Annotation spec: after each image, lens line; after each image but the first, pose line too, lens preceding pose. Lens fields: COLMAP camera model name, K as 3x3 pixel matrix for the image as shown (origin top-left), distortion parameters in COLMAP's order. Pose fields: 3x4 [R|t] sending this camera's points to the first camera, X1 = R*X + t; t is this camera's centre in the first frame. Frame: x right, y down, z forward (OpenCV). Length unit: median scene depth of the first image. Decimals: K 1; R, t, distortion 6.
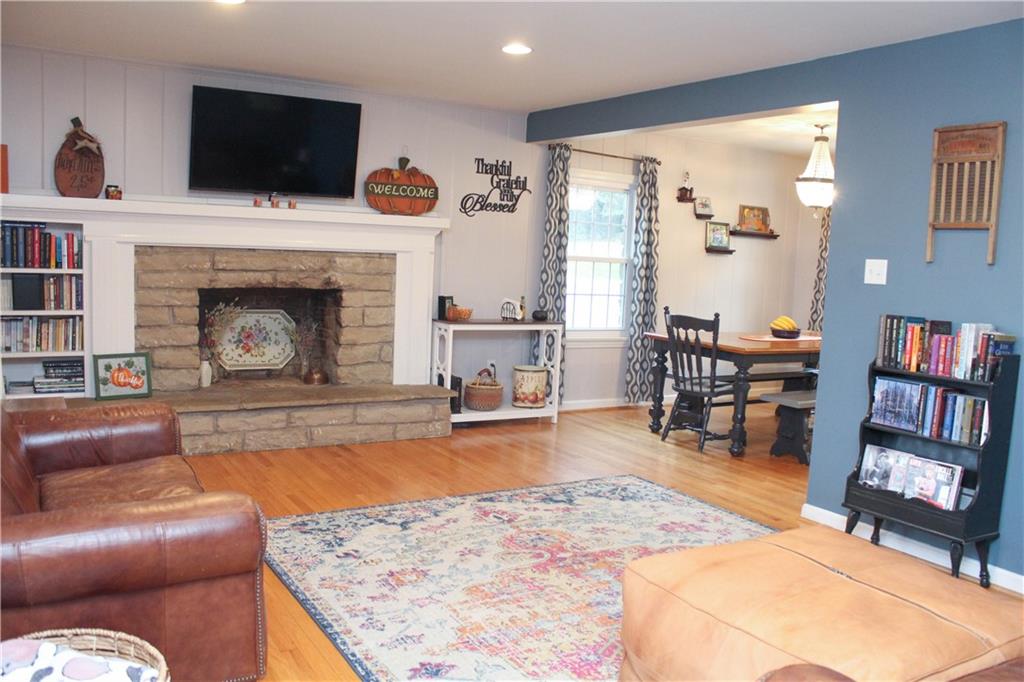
lens RADIAL K [[853.0, 0, 530.0], [0, 853.0, 352.5], [0, 0, 1]] dist [-0.154743, 0.124843]
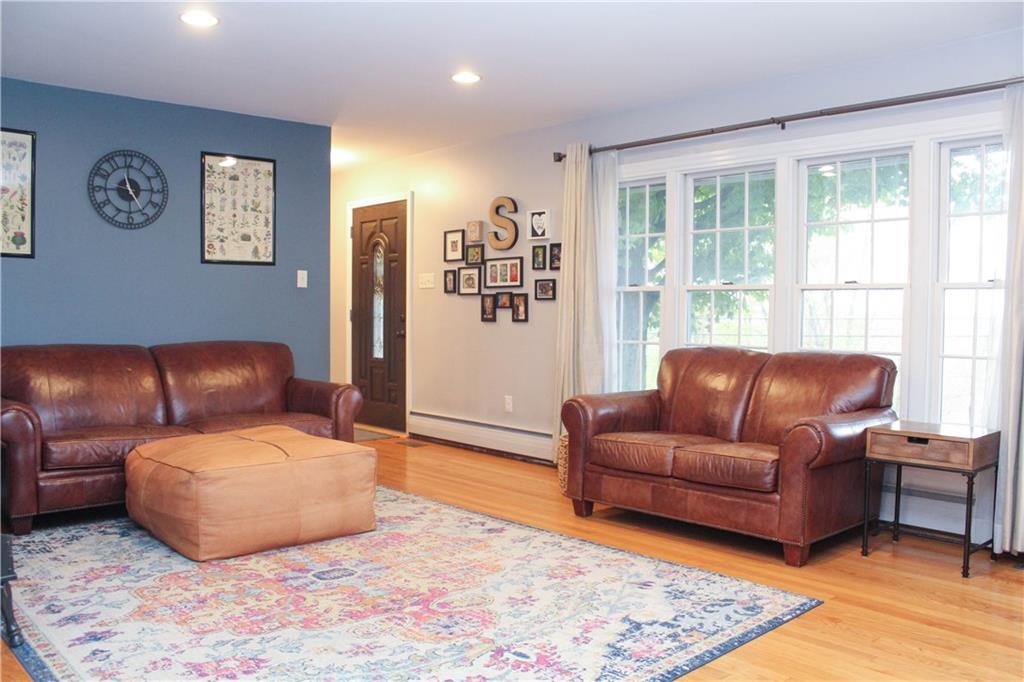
lens RADIAL K [[853.0, 0, 525.2], [0, 853.0, 345.3], [0, 0, 1]] dist [-0.154743, 0.124843]
pose [[-0.980850, -0.045756, -0.189315, 0.059990], [-0.074638, 0.986112, 0.148368, -0.087317], [0.179897, 0.159657, -0.970642, 1.061487]]
